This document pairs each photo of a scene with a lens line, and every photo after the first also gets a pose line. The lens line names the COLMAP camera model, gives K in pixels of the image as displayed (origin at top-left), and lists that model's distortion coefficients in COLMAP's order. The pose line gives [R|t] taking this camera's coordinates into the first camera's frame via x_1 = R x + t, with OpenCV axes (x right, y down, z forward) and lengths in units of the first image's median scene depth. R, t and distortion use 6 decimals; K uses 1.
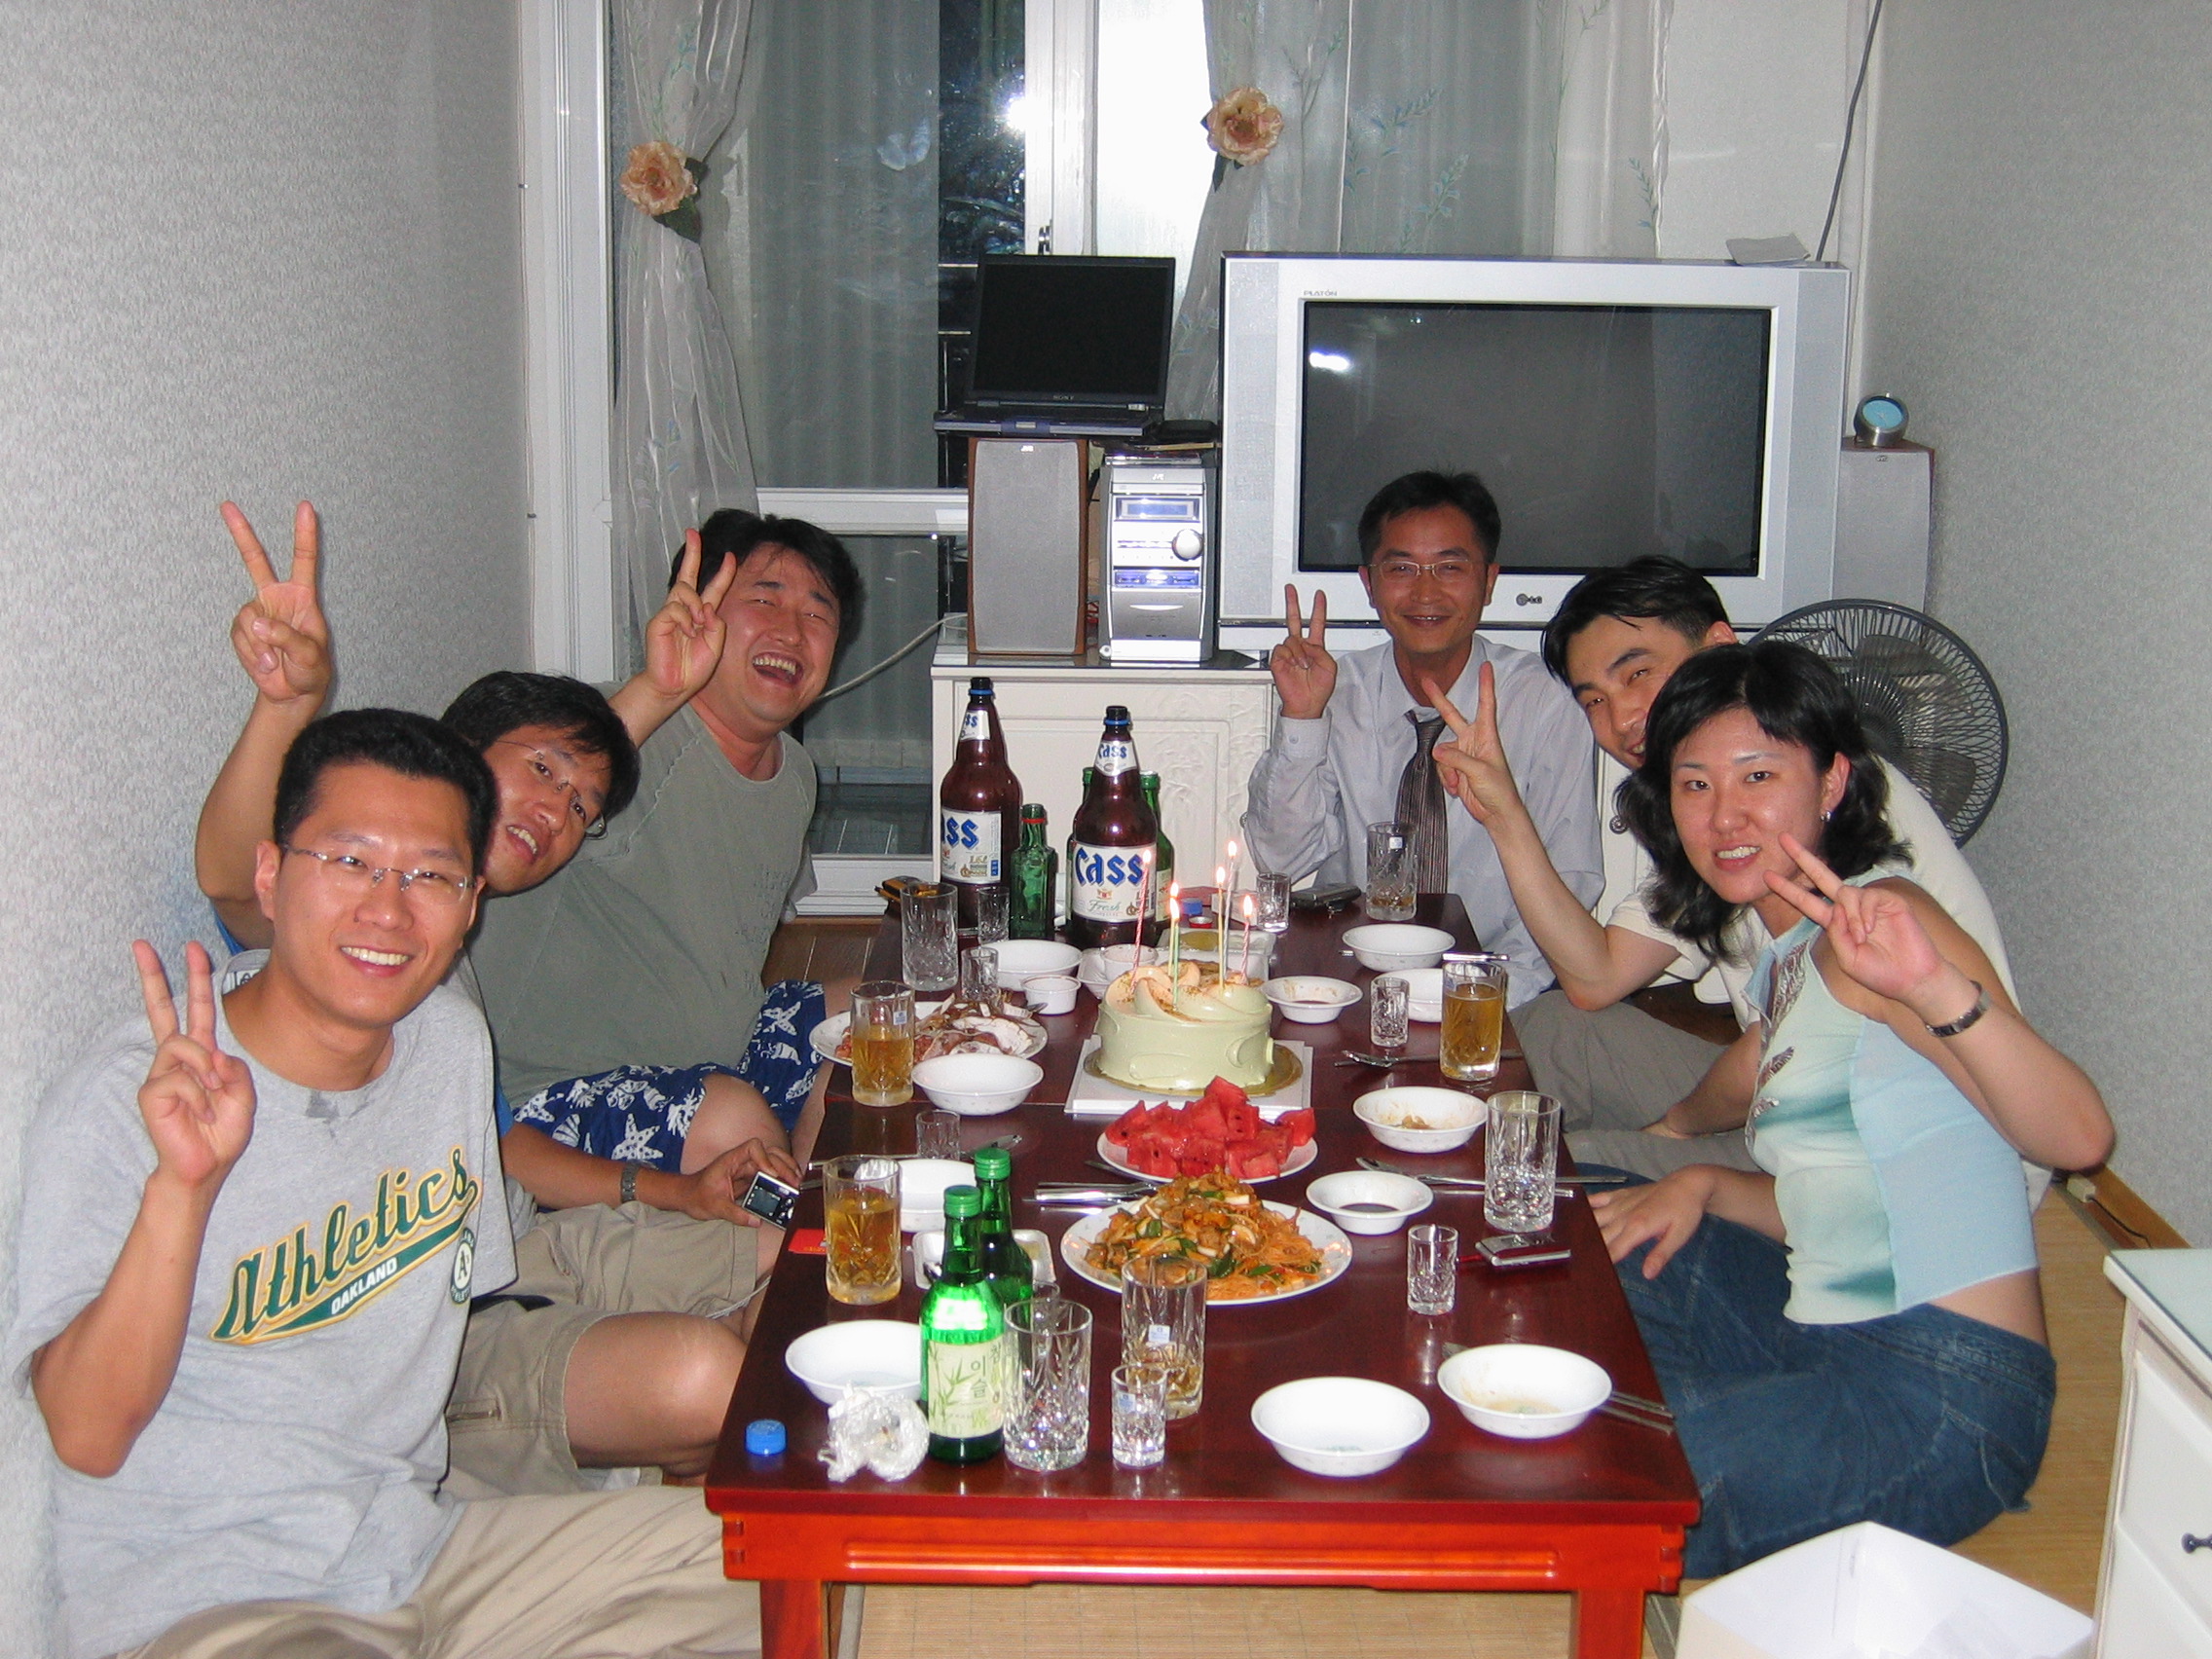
lens RADIAL K [[3048.1, 0, 1106.0], [0, 3048.1, 829.5], [0, 0, 1]] dist [-0.147645, 0.010902]
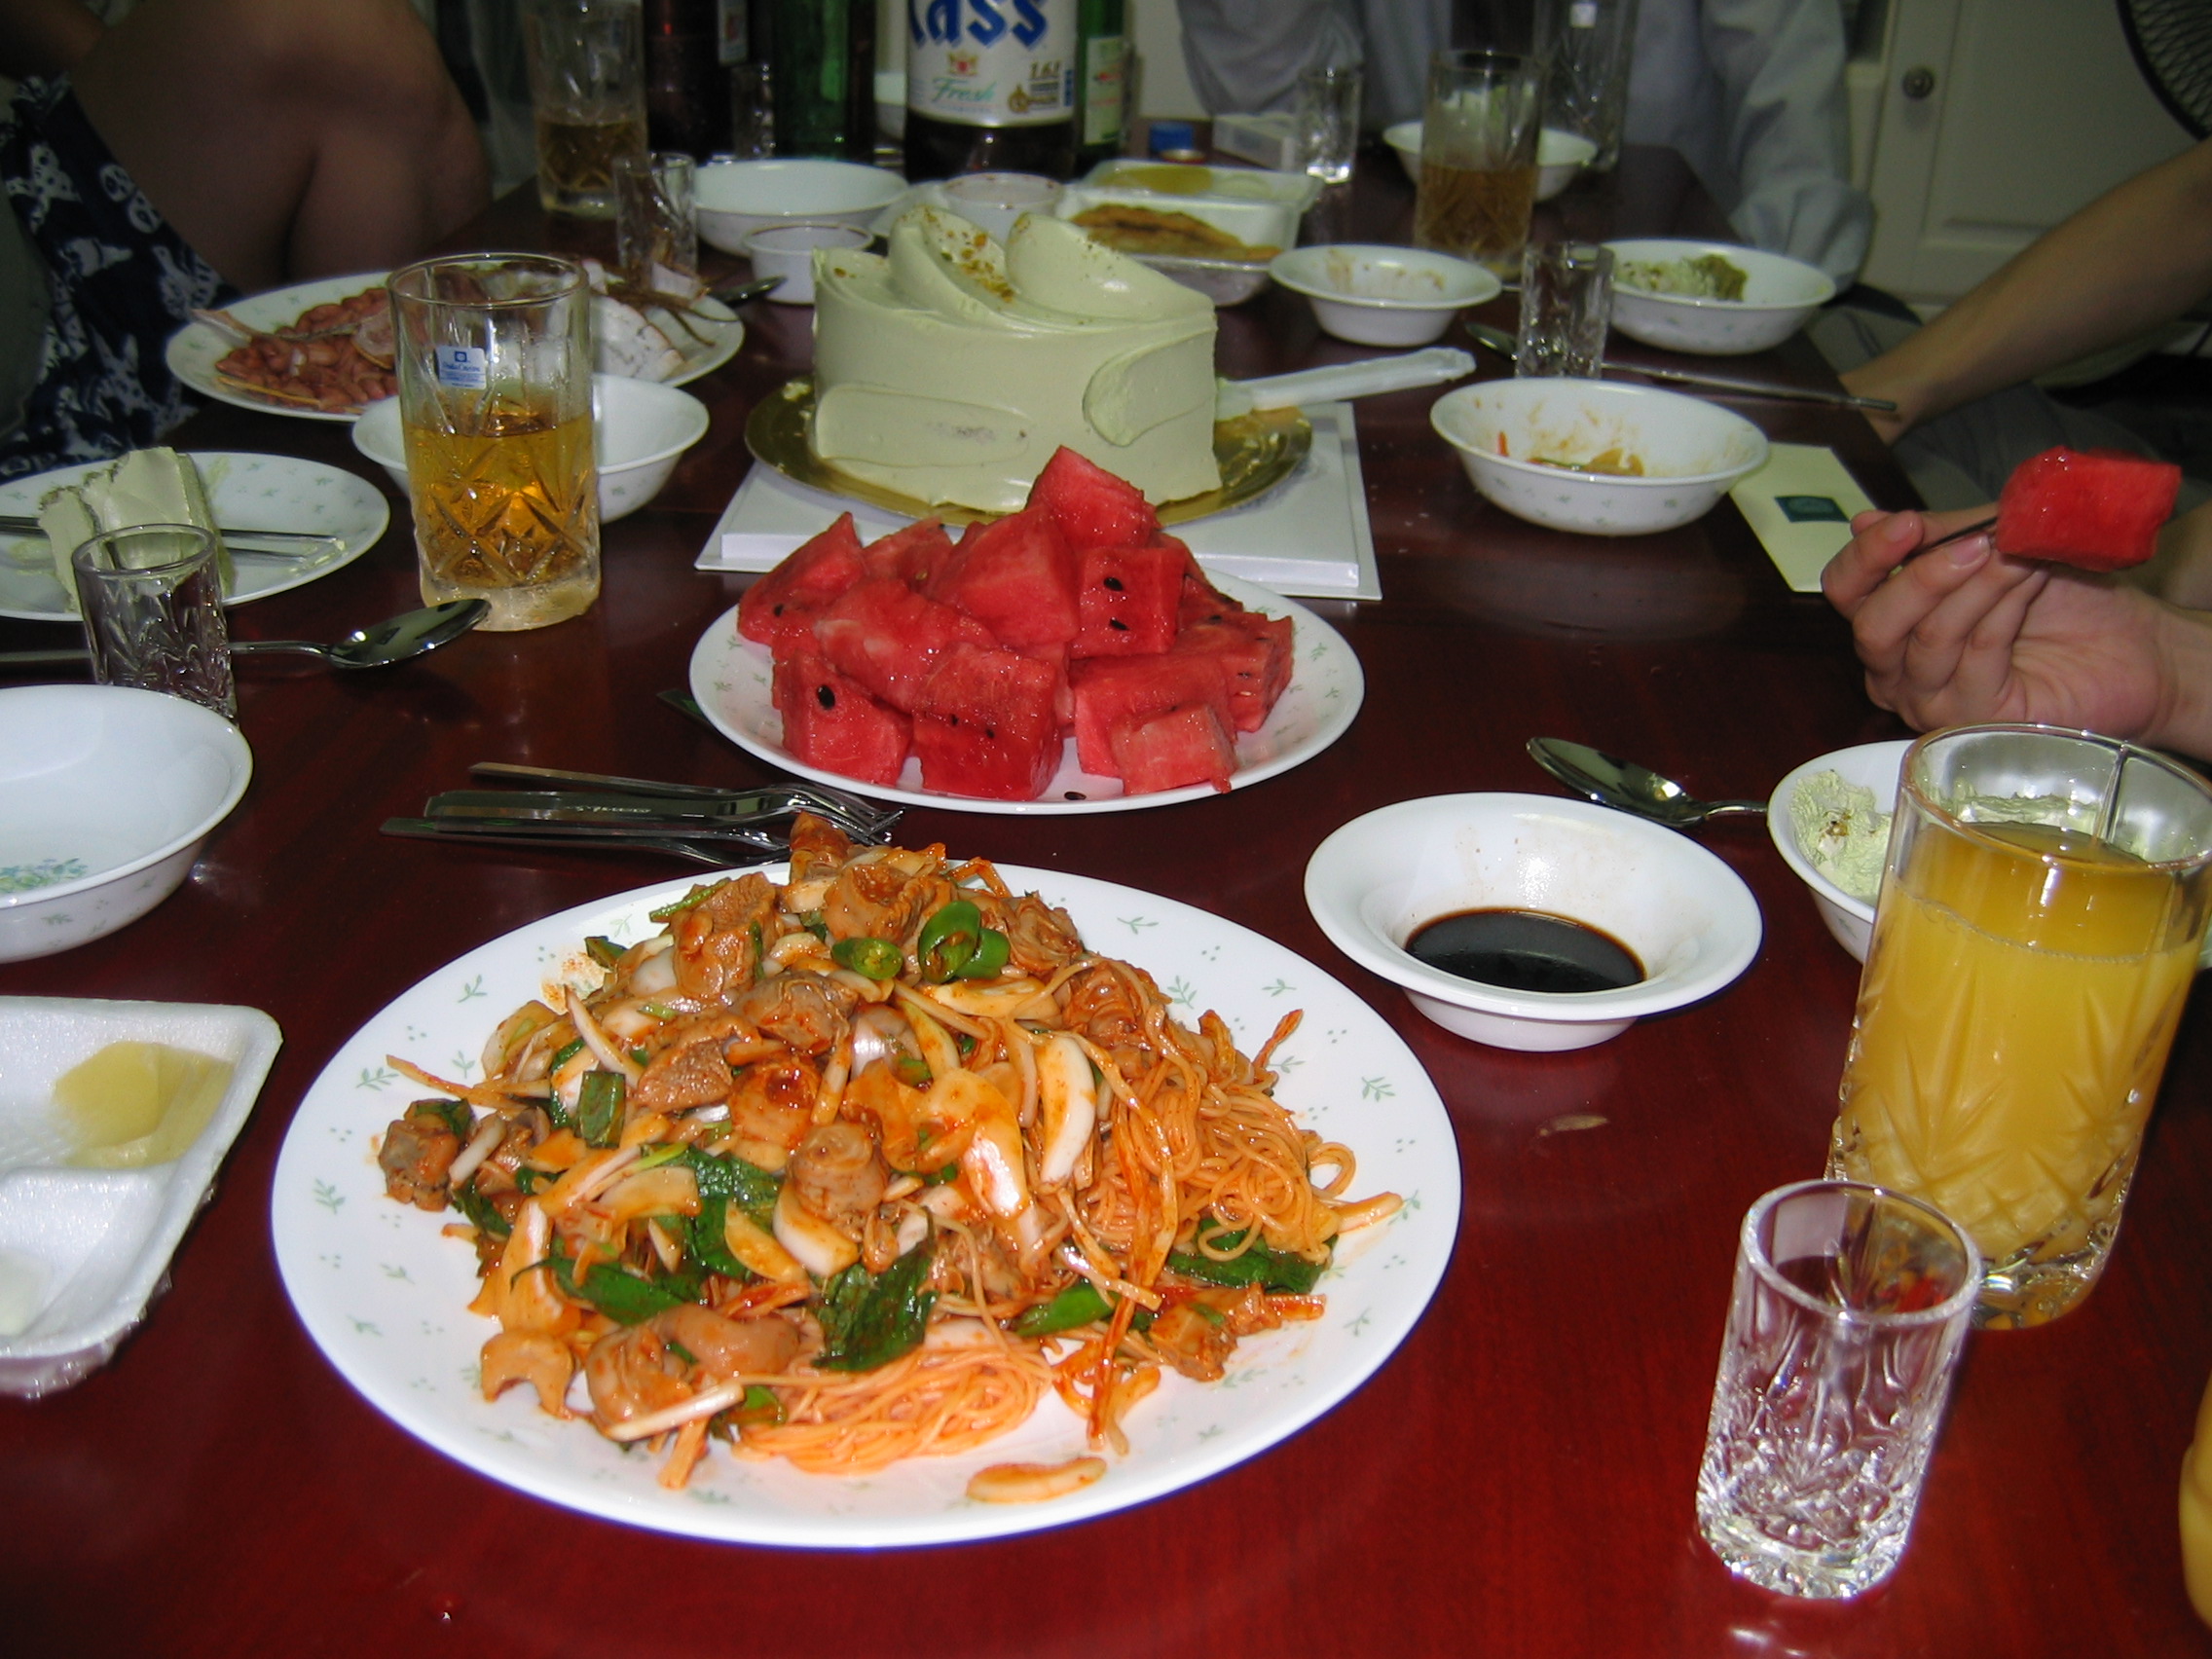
lens RADIAL K [[2435.6, 0, 1181.7], [0, 2435.6, 832.4], [0, 0, 1]] dist [-0.138889, 0.069013]
pose [[0.998762, 0.046887, -0.016606, 0.044898], [-0.041853, 0.972575, 0.228791, 0.050119], [0.026878, -0.227813, 0.973334, 0.605959]]
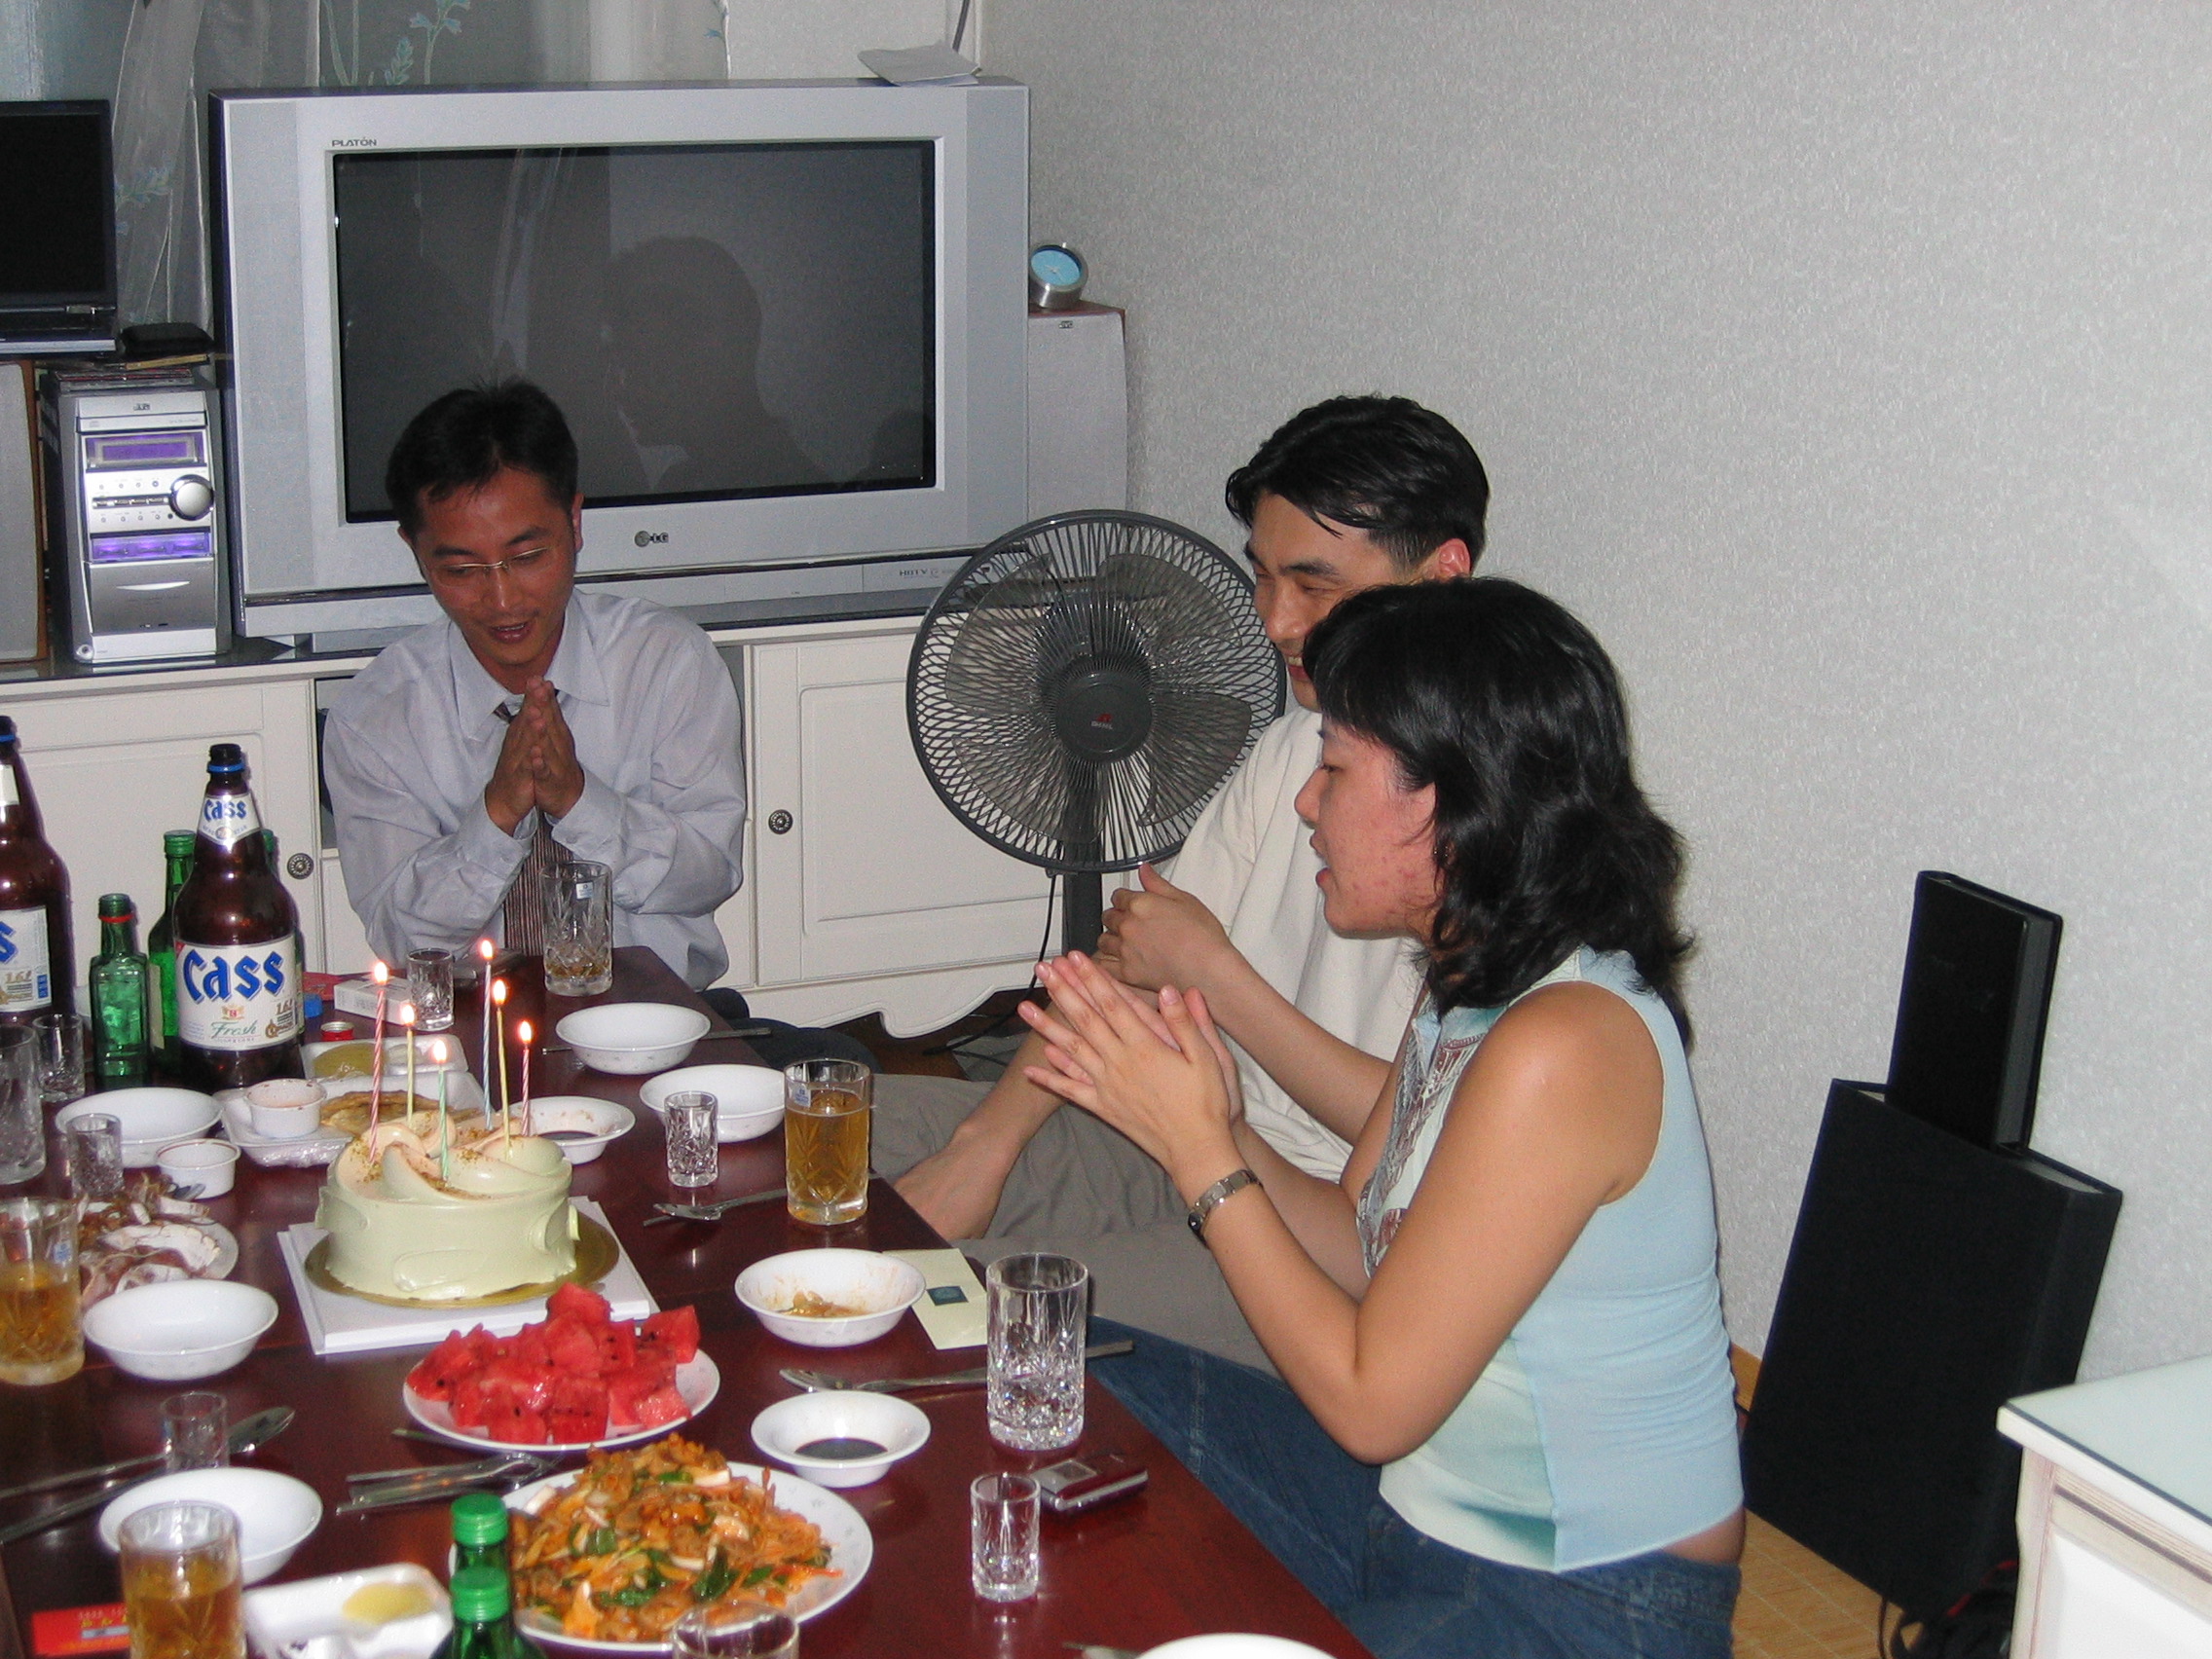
lens RADIAL K [[3604.9, 0, 1106.0], [0, 3604.9, 829.5], [0, 0, 1]] dist [-0.130389, -0.083841]
pose [[0.919718, -0.097408, 0.380303, -0.124090], [0.088254, 0.995234, 0.041480, -0.037068], [-0.382531, -0.004587, 0.923931, 0.158298]]
